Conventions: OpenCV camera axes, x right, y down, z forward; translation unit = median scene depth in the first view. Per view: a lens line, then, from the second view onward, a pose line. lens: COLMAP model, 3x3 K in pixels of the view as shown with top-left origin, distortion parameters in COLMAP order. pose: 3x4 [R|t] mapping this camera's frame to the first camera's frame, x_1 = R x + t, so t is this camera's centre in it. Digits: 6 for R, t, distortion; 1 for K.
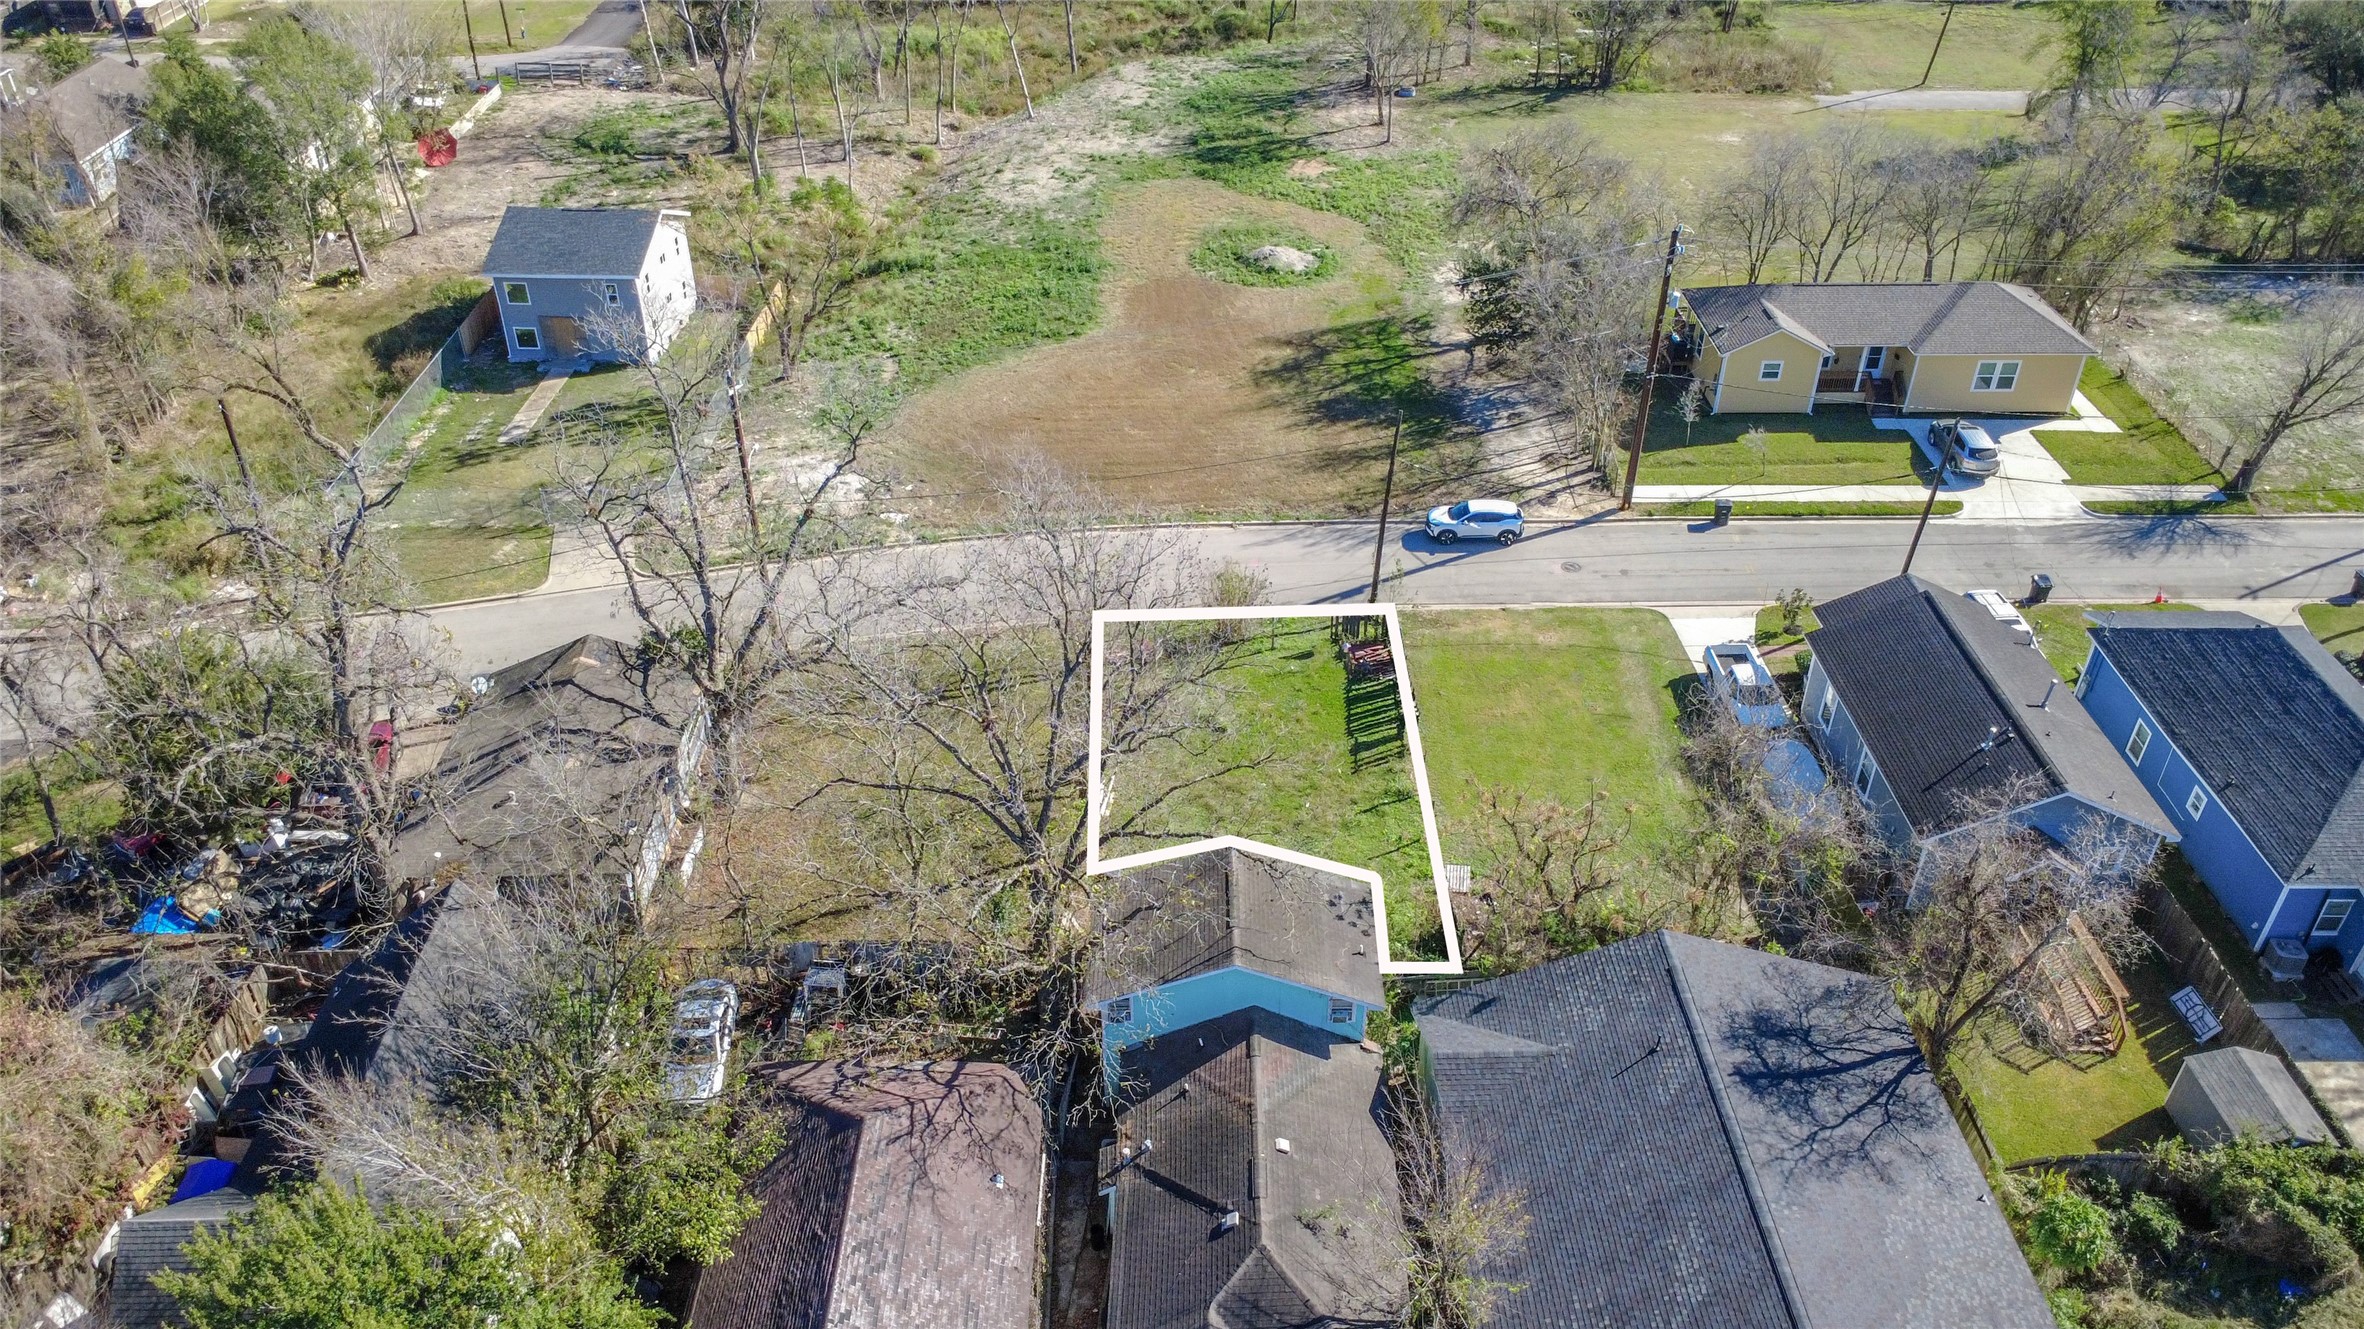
lens RADIAL K [[1731.5, 0, 1182.0], [0, 1731.5, 650.6], [0, 0, 1]] dist [-0.000844, 0.004837]
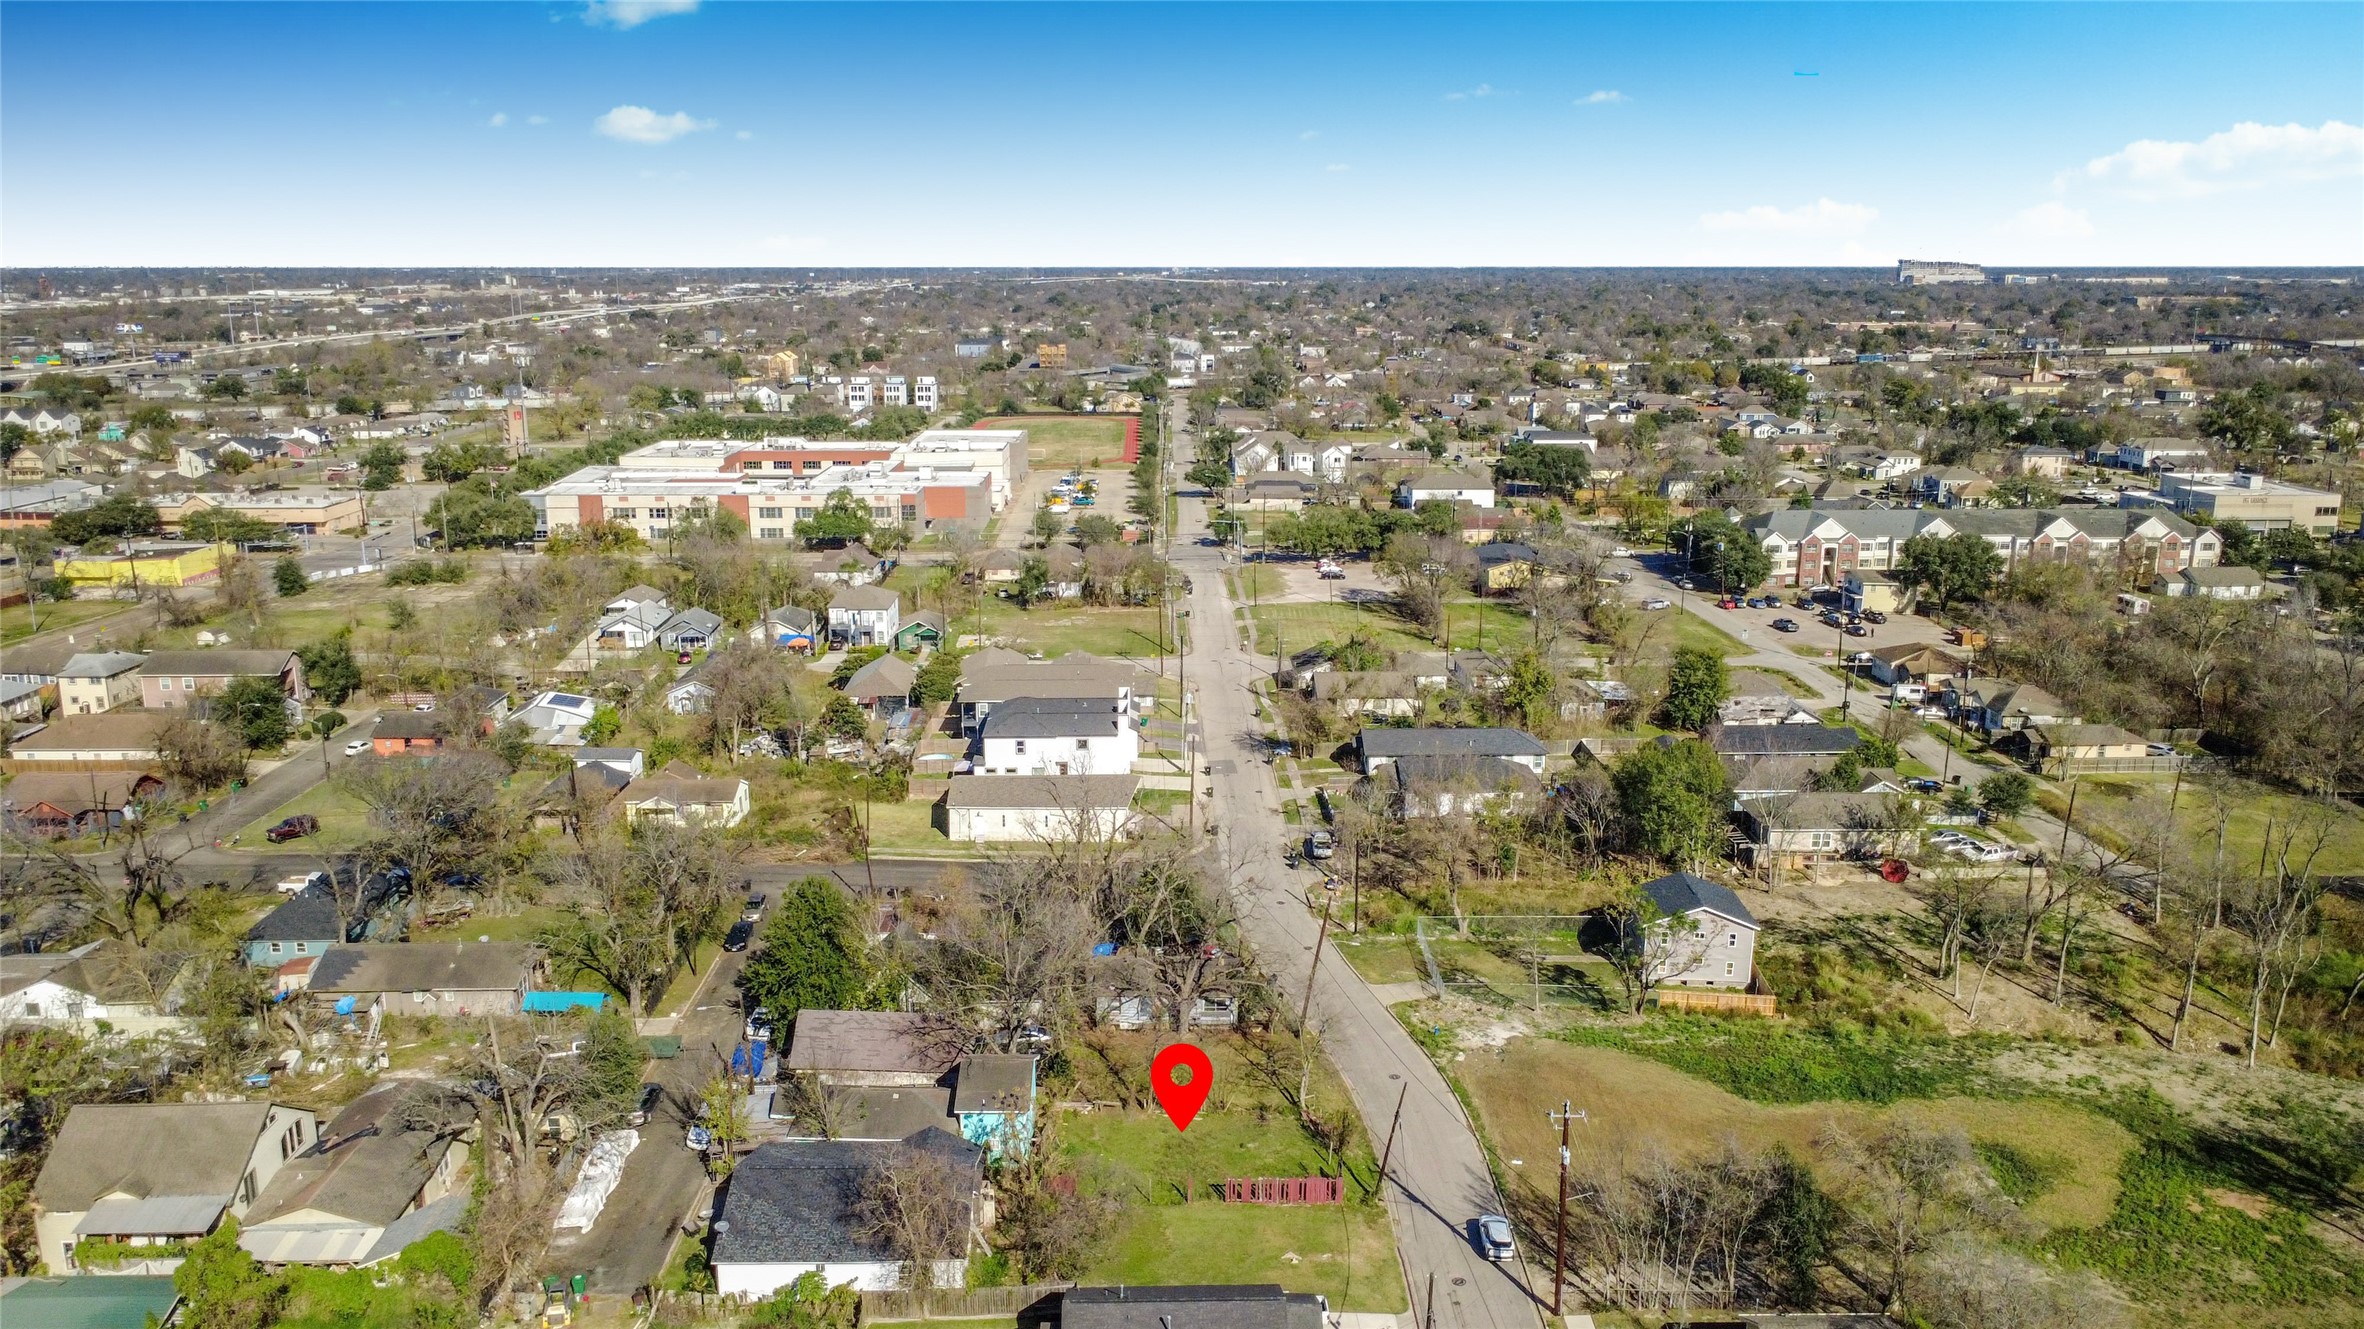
lens RADIAL K [[1717.7, 0, 1198.7], [0, 1717.7, 651.3], [0, 0, 1]] dist [0.001906, -0.004916]
pose [[0.008704, 0.218719, -0.975749, 1.249625], [-0.564964, 0.806198, 0.175674, -0.496420], [0.825070, 0.549734, 0.130585, 0.334442]]
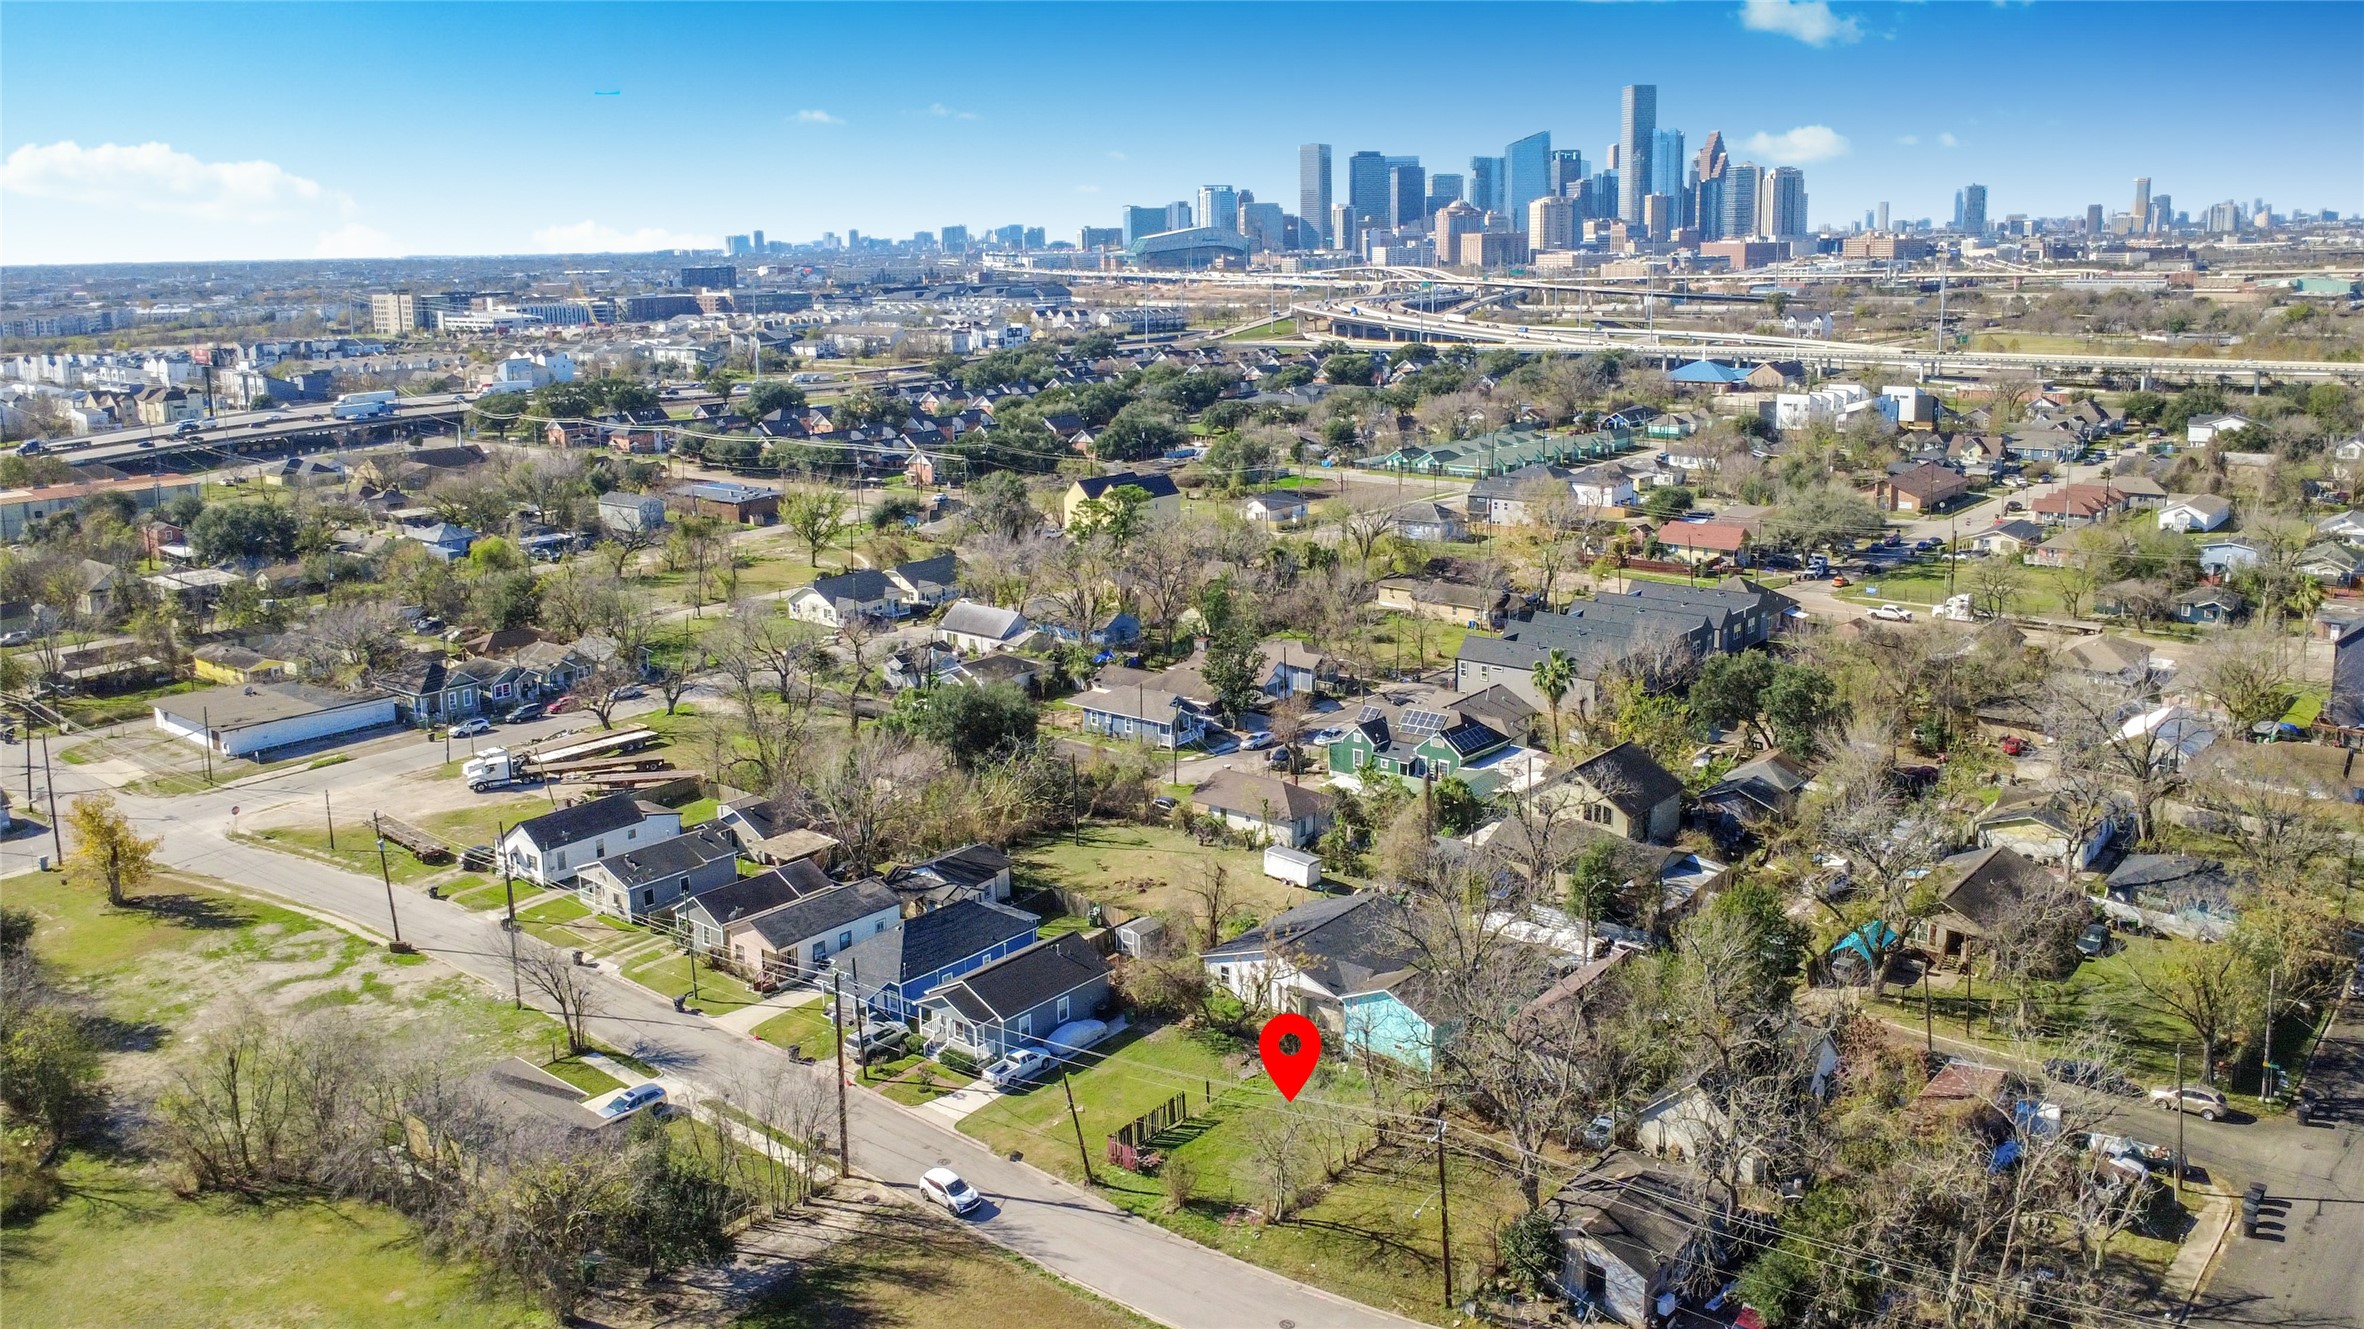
lens RADIAL K [[1814.4, 0, 1205.2], [0, 1814.4, 535.9], [0, 0, 1]] dist [-0.001121, 0.002426]
pose [[-0.758818, -0.095533, 0.644258, -0.763139], [0.380999, 0.737165, 0.558057, -1.050872], [-0.528238, 0.668925, -0.522976, 1.160946]]
